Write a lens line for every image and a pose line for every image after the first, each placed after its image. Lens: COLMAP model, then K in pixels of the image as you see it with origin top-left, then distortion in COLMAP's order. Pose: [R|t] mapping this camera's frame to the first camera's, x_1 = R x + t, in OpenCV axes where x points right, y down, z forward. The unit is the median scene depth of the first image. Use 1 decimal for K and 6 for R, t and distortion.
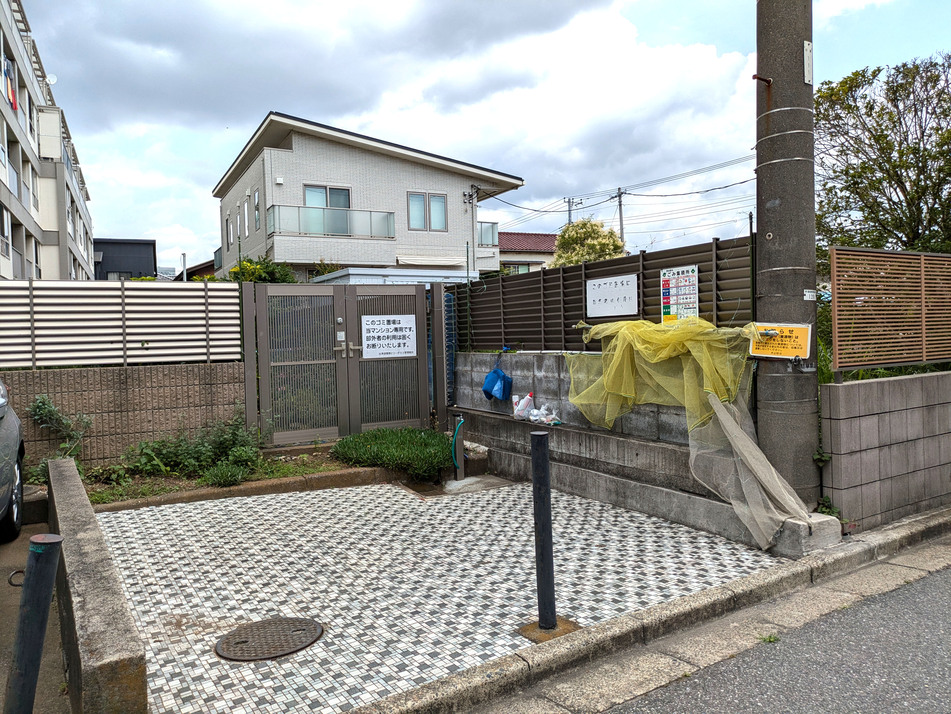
lens RADIAL K [[701.2, 0, 470.3], [0, 701.2, 355.2], [0, 0, 1]] dist [0.059472, -0.050679]
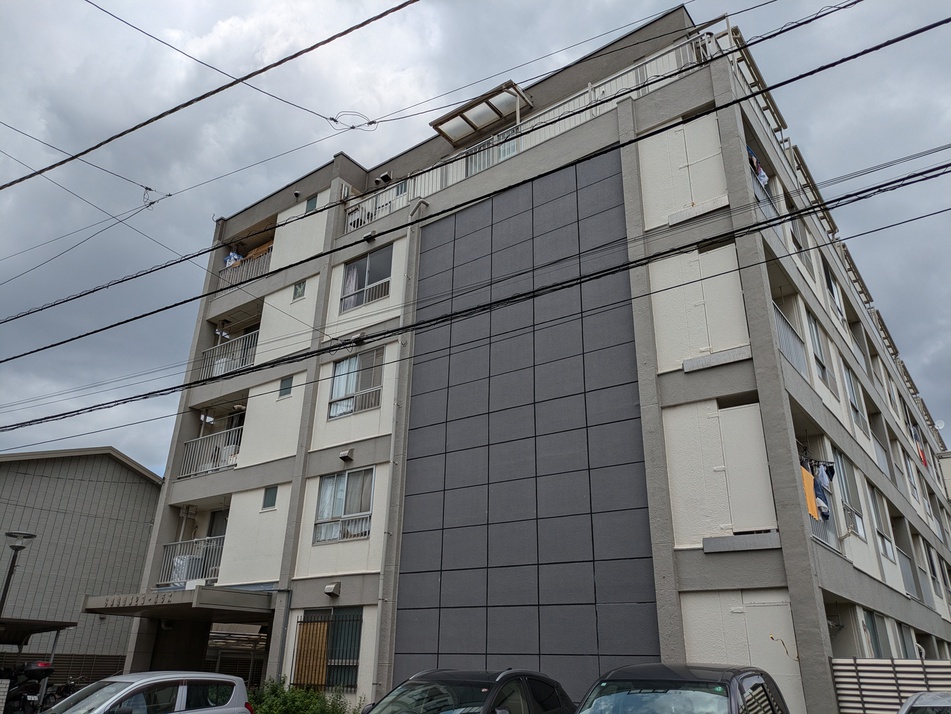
lens RADIAL K [[701.2, 0, 470.3], [0, 701.2, 355.2], [0, 0, 1]] dist [0.059472, -0.050679]
pose [[0.460651, -0.330640, -0.823698, 0.067648], [-0.060094, 0.914277, -0.400607, -0.024685], [0.885545, 0.234039, 0.401293, -0.458479]]
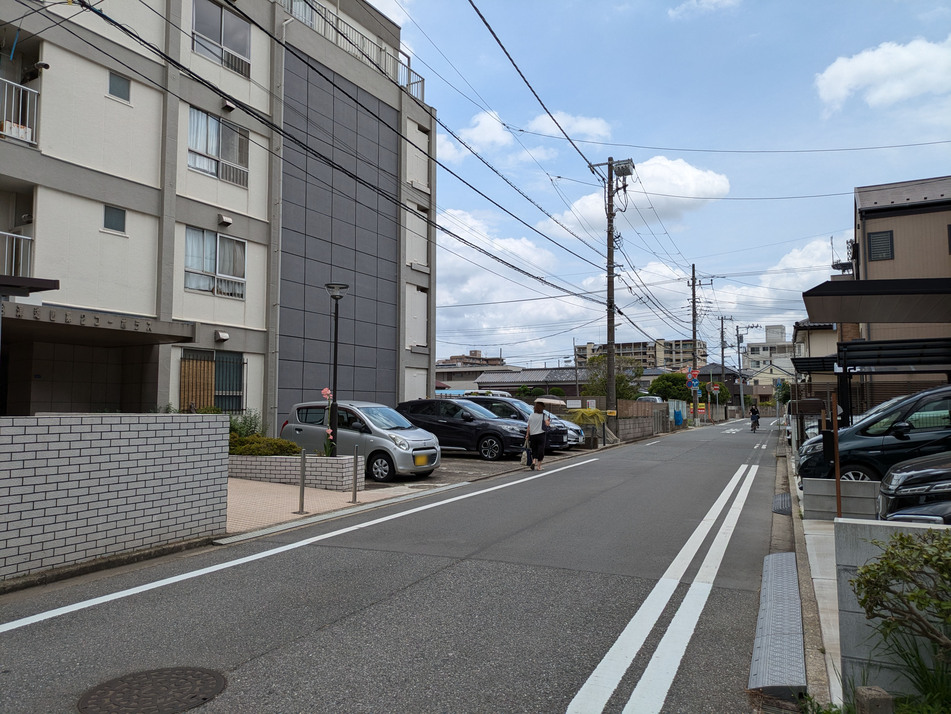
lens RADIAL K [[701.2, 0, 470.3], [0, 701.2, 355.2], [0, 0, 1]] dist [0.059472, -0.050679]
pose [[0.837169, 0.069803, 0.542472, -2.395583], [-0.007452, 0.993186, -0.116298, 0.122145], [-0.546894, 0.093318, 0.831985, -2.130147]]
